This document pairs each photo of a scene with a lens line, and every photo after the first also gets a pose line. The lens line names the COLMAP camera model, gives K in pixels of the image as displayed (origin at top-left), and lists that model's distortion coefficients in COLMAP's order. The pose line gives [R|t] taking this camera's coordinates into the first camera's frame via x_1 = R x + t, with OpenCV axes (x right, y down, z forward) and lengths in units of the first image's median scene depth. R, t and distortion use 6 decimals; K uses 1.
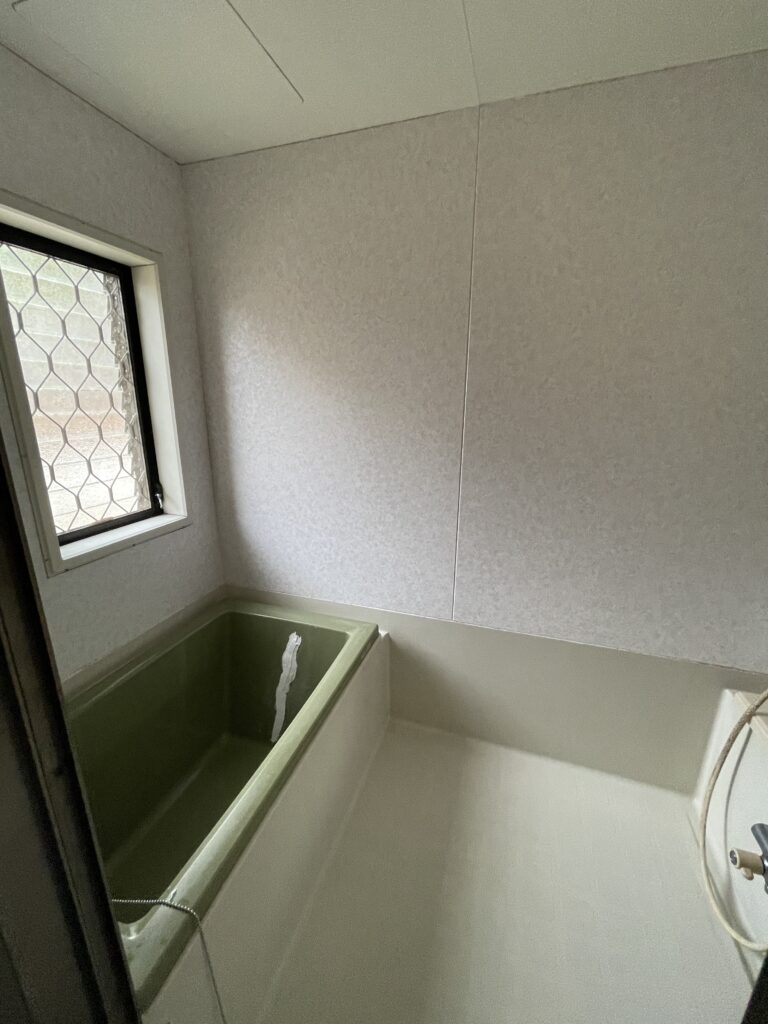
lens RADIAL K [[423.9, 0, 384.0], [0, 423.9, 512.0], [0, 0, 1]] dist [-0.010958, -0.000169]
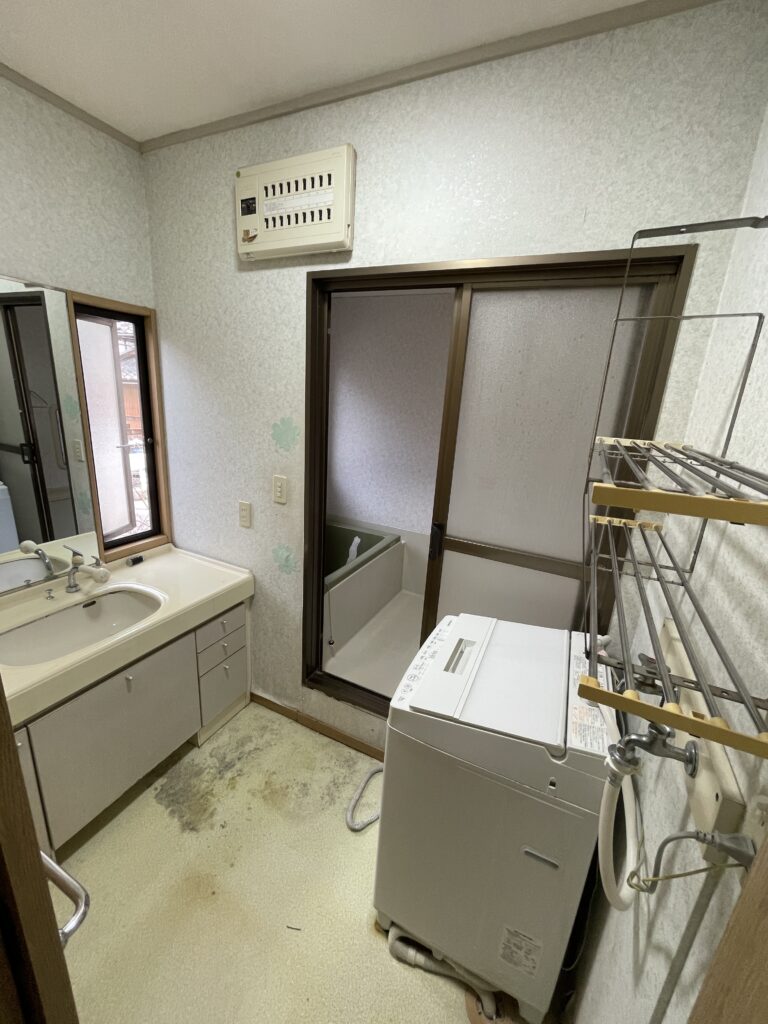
lens RADIAL K [[423.9, 0, 384.0], [0, 423.9, 512.0], [0, 0, 1]] dist [-0.010958, -0.000169]
pose [[0.989252, 0.091017, -0.114438, 0.119907], [-0.090227, 0.995848, 0.012072, 0.141032], [0.115062, -0.001617, 0.993357, -0.899857]]
